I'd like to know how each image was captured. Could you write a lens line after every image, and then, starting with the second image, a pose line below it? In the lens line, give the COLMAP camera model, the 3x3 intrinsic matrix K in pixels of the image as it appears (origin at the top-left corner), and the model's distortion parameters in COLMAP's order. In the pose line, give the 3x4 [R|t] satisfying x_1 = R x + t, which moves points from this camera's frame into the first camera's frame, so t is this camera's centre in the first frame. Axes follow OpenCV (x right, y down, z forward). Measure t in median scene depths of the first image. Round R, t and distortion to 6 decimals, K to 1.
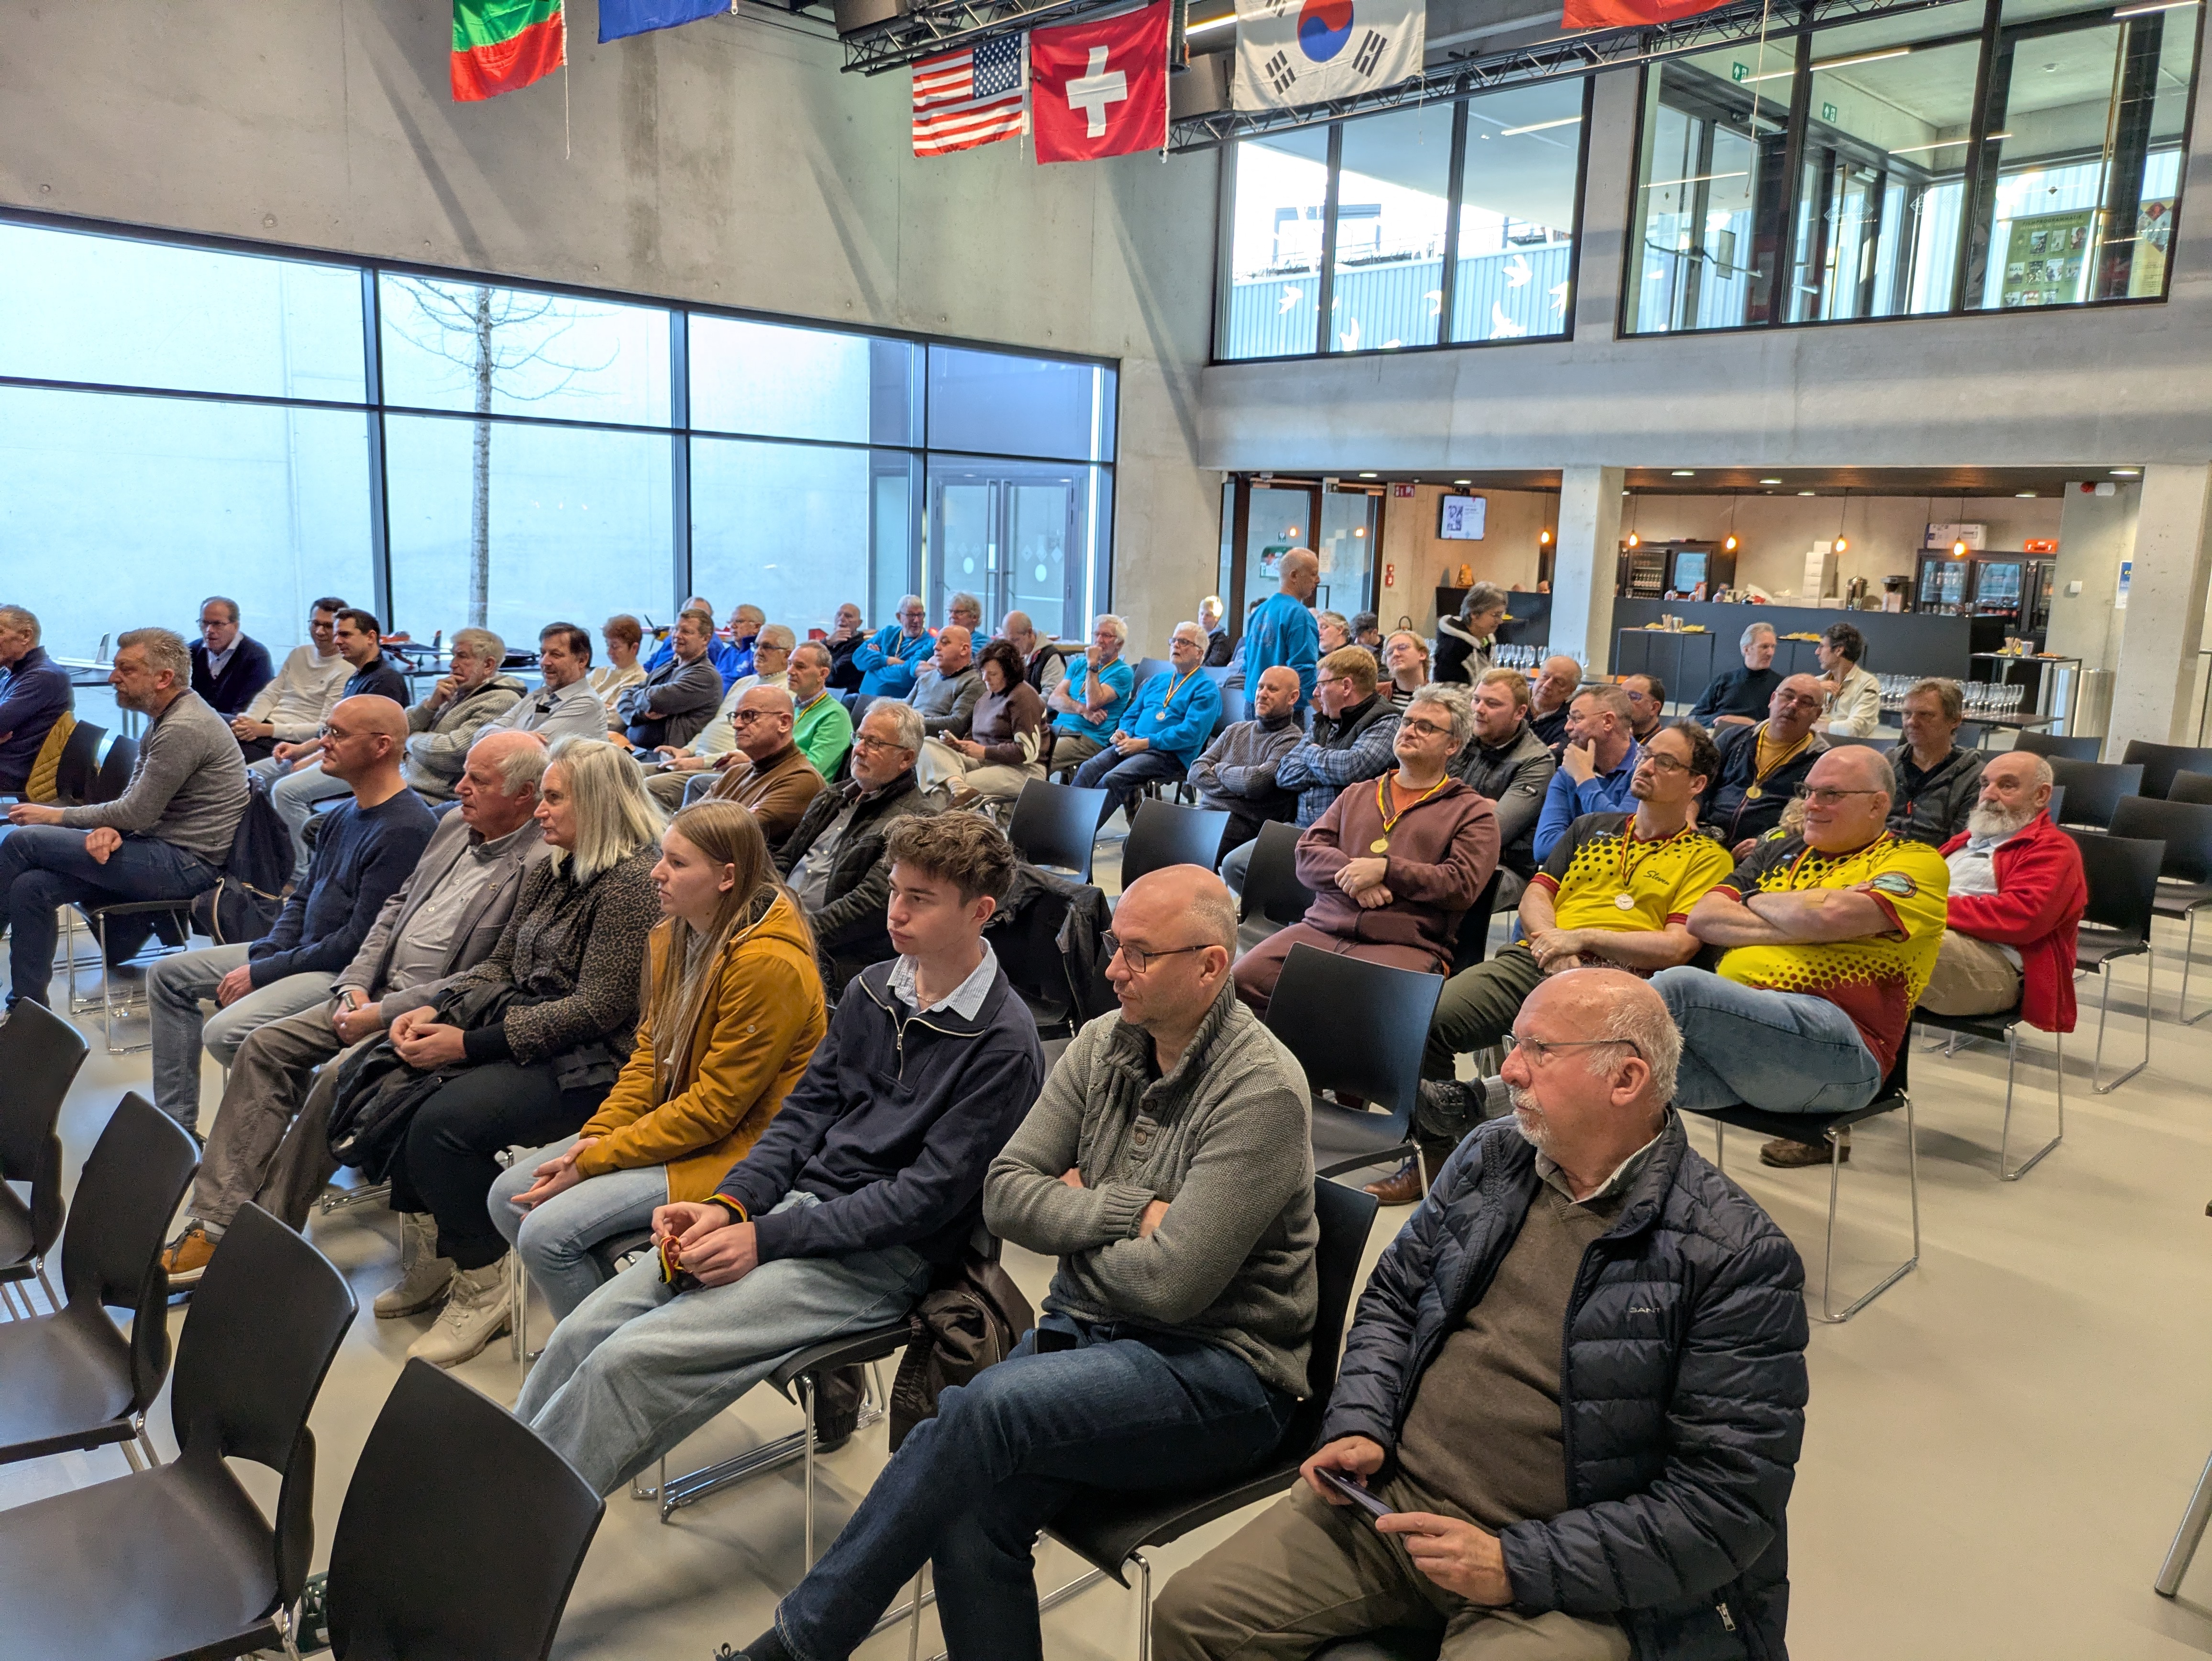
lens RADIAL K [[1647.6, 0, 1105.3], [0, 1647.6, 824.6], [0, 0, 1]] dist [0.014989, -0.004621]
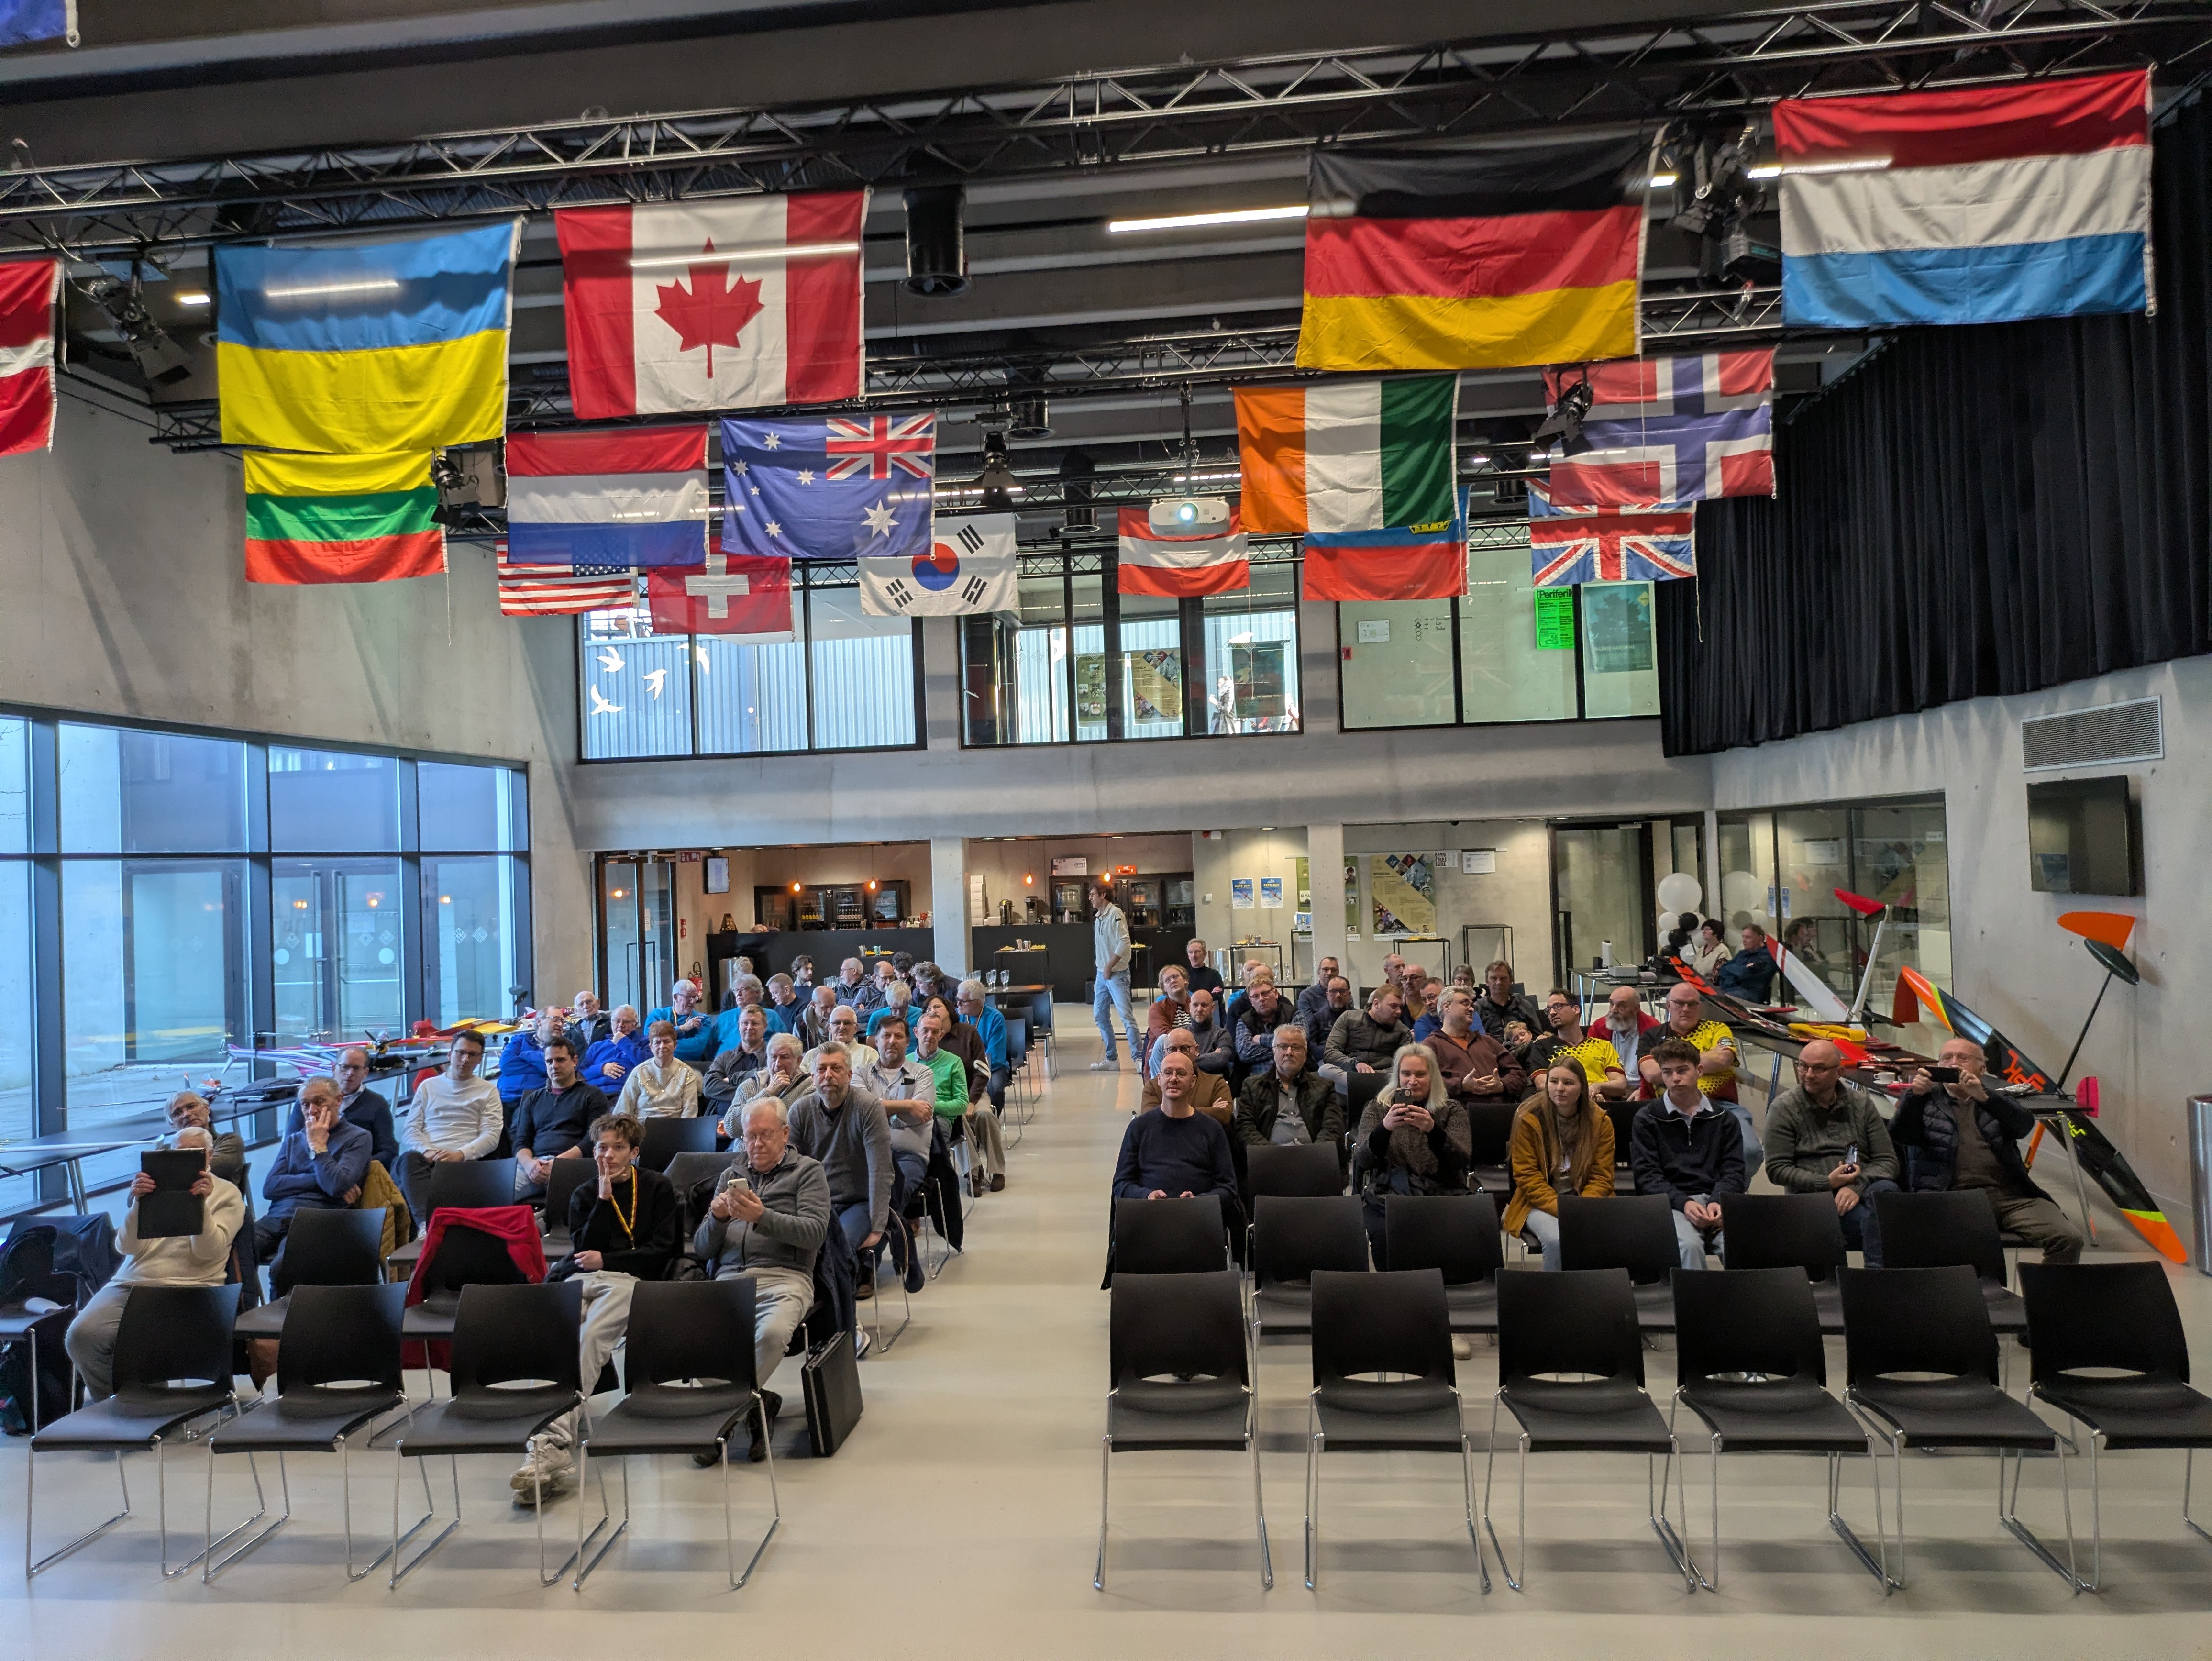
lens RADIAL K [[1647.6, 0, 1104.0], [0, 1647.6, 832.6], [0, 0, 1]] dist [0.014989, -0.004621]
pose [[0.757272, -0.051073, 0.651099, -0.500302], [0.172185, 0.977279, -0.123604, -0.031325], [-0.629993, 0.205712, 0.748860, -0.101814]]
